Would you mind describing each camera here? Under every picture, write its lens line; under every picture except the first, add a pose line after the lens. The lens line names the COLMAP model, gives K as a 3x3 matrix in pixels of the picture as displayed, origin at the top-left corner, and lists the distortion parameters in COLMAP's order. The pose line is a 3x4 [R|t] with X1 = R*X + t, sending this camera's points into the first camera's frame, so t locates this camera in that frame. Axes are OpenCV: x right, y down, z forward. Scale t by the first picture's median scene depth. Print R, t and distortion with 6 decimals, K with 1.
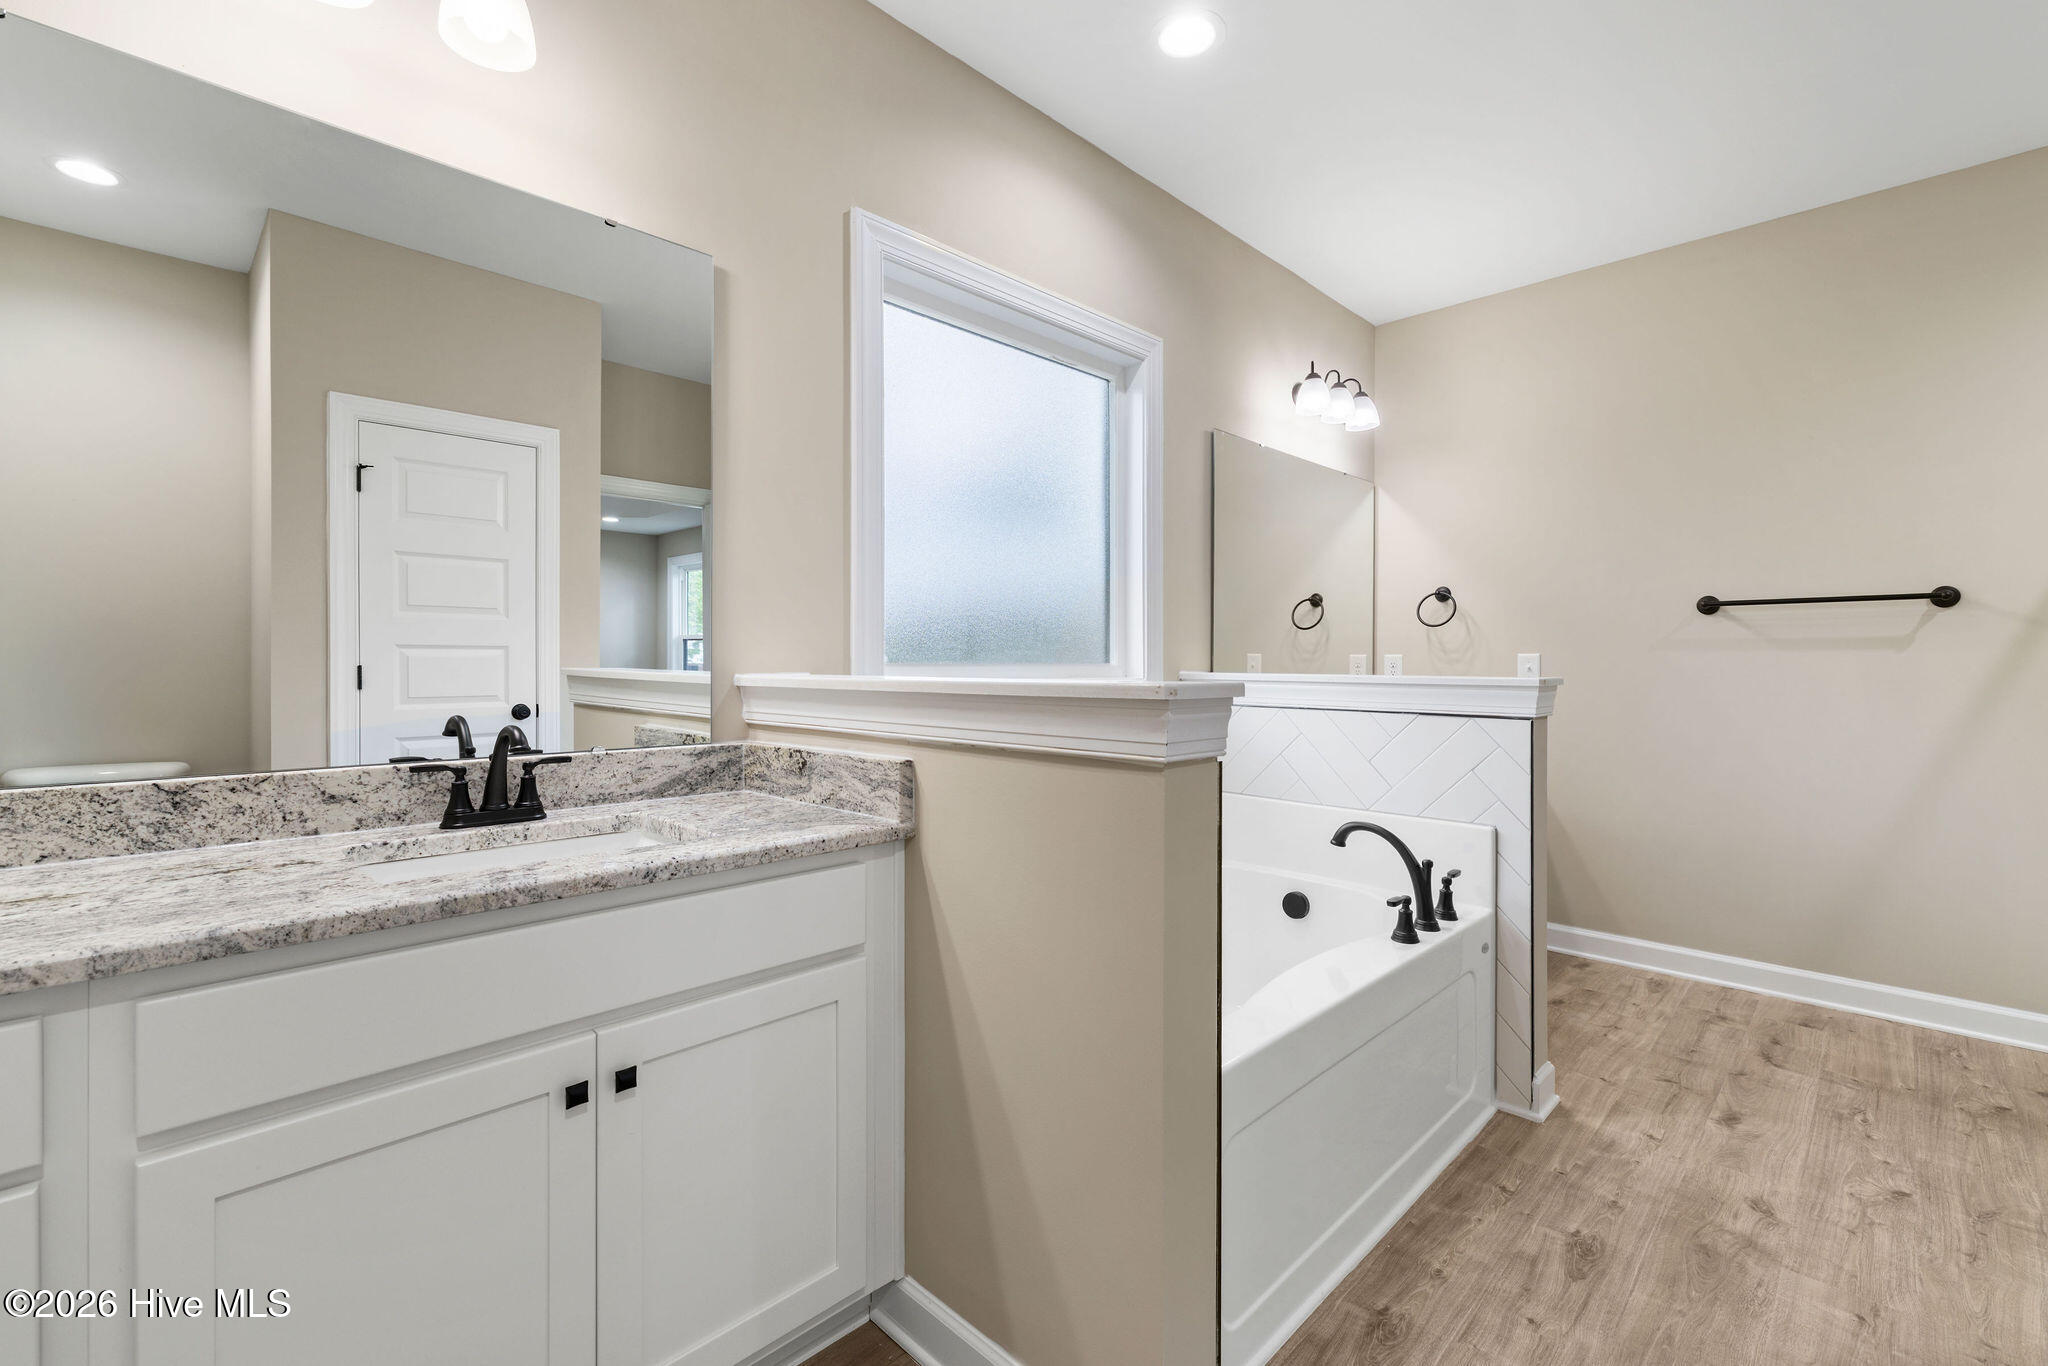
lens RADIAL K [[890.0, 0, 1025.1], [0, 890.0, 640.7], [0, 0, 1]] dist [0.000931, 0.000384]
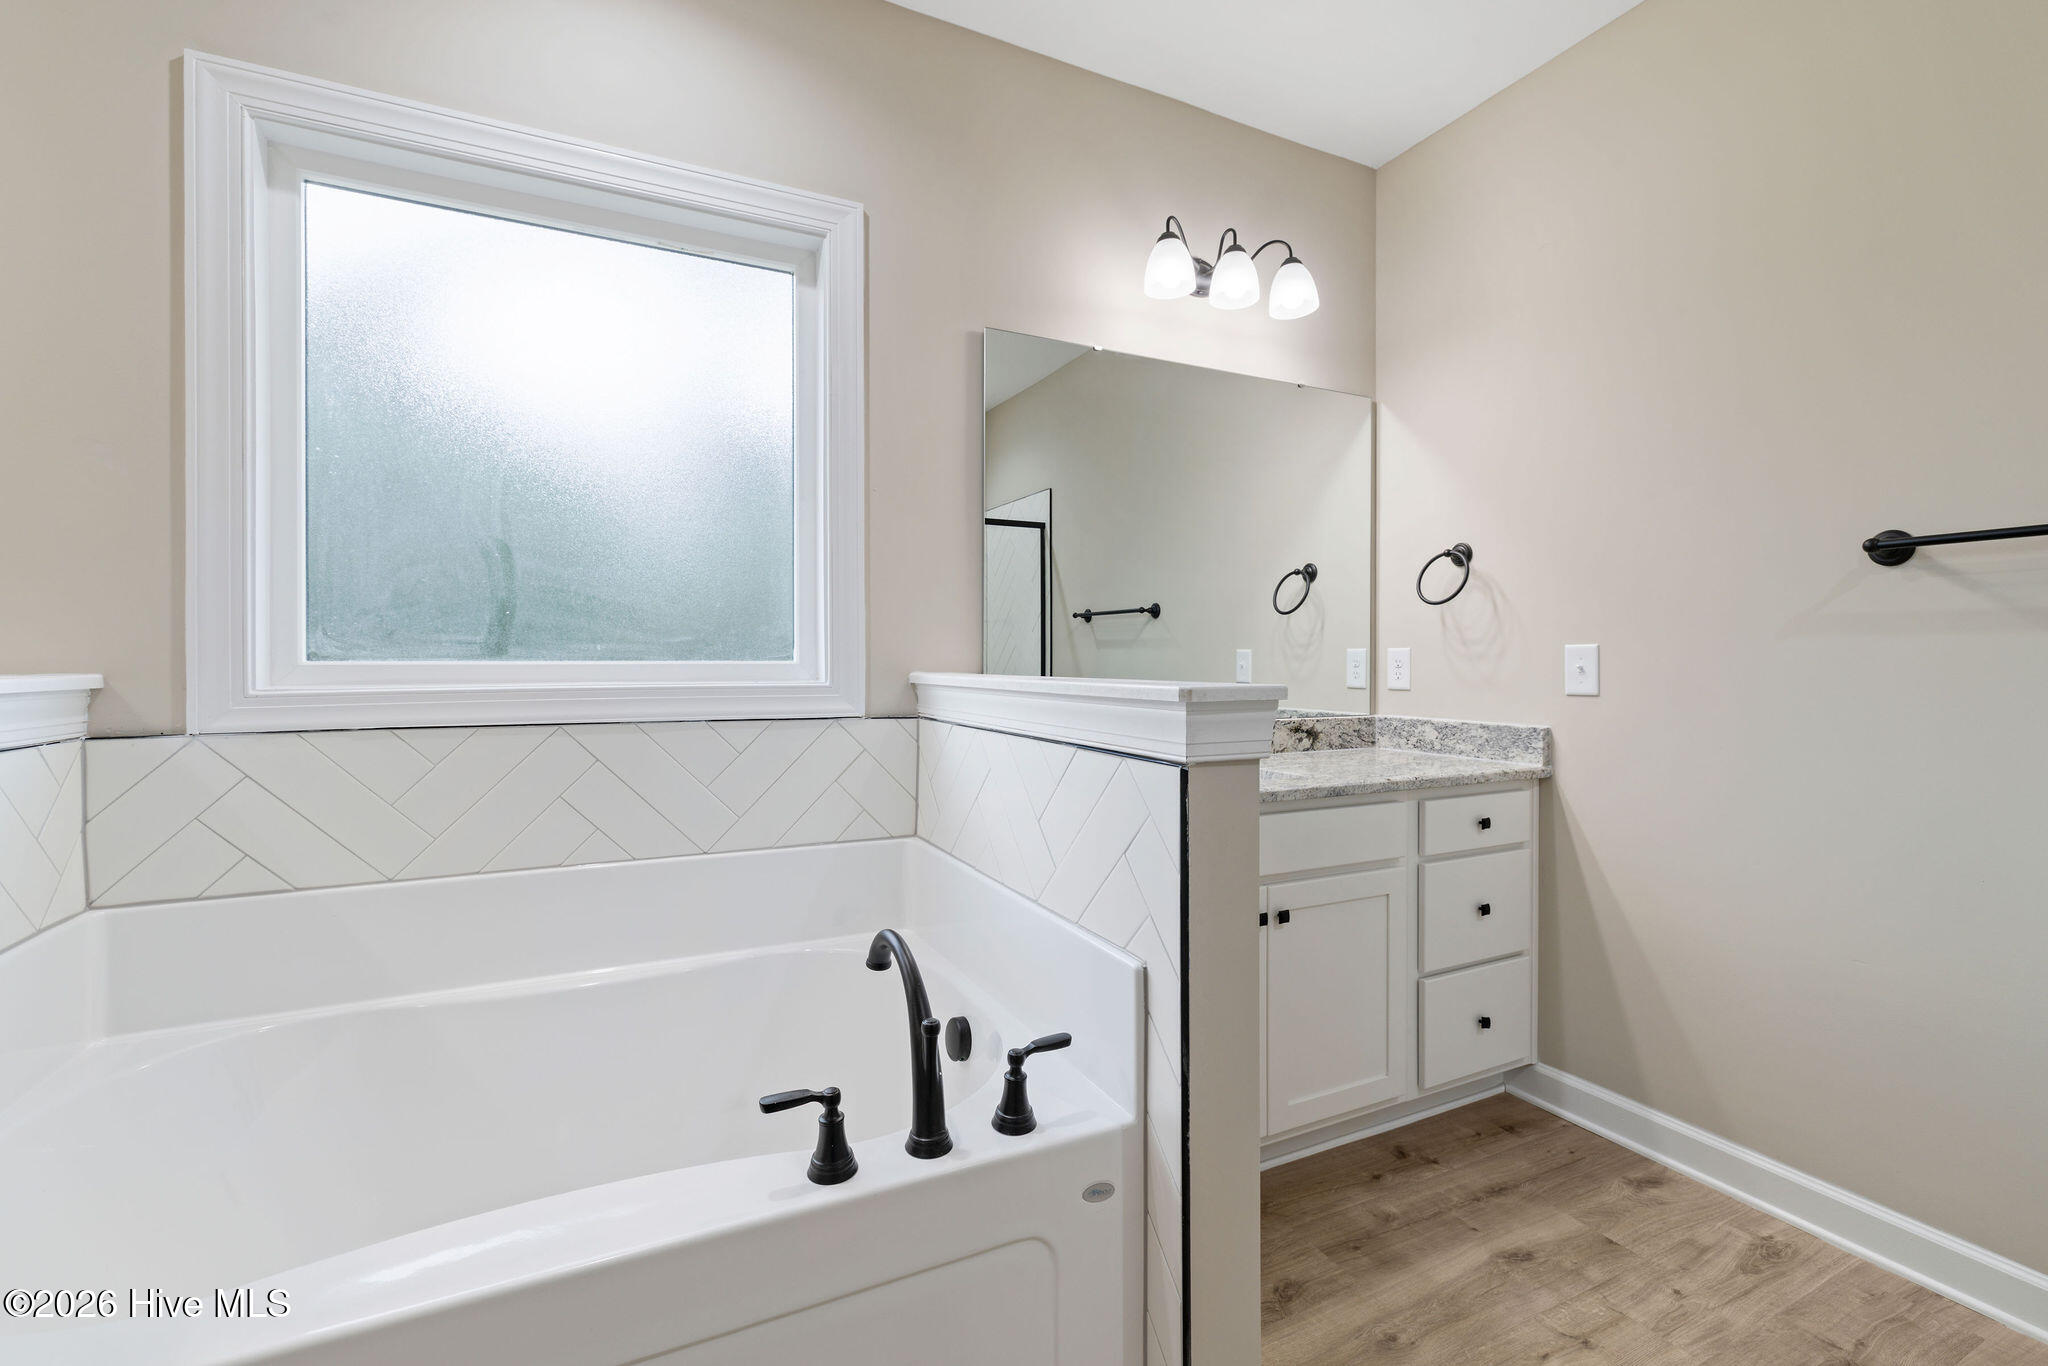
lens RADIAL K [[881.0, 0, 1023.9], [0, 881.0, 639.8], [0, 0, 1]] dist [-0.000831, -0.000022]
pose [[0.943649, -0.009781, -0.330802, 0.487433], [0.008998, 0.999952, -0.003898, 0.012707], [0.330824, 0.000702, 0.943692, 0.364794]]
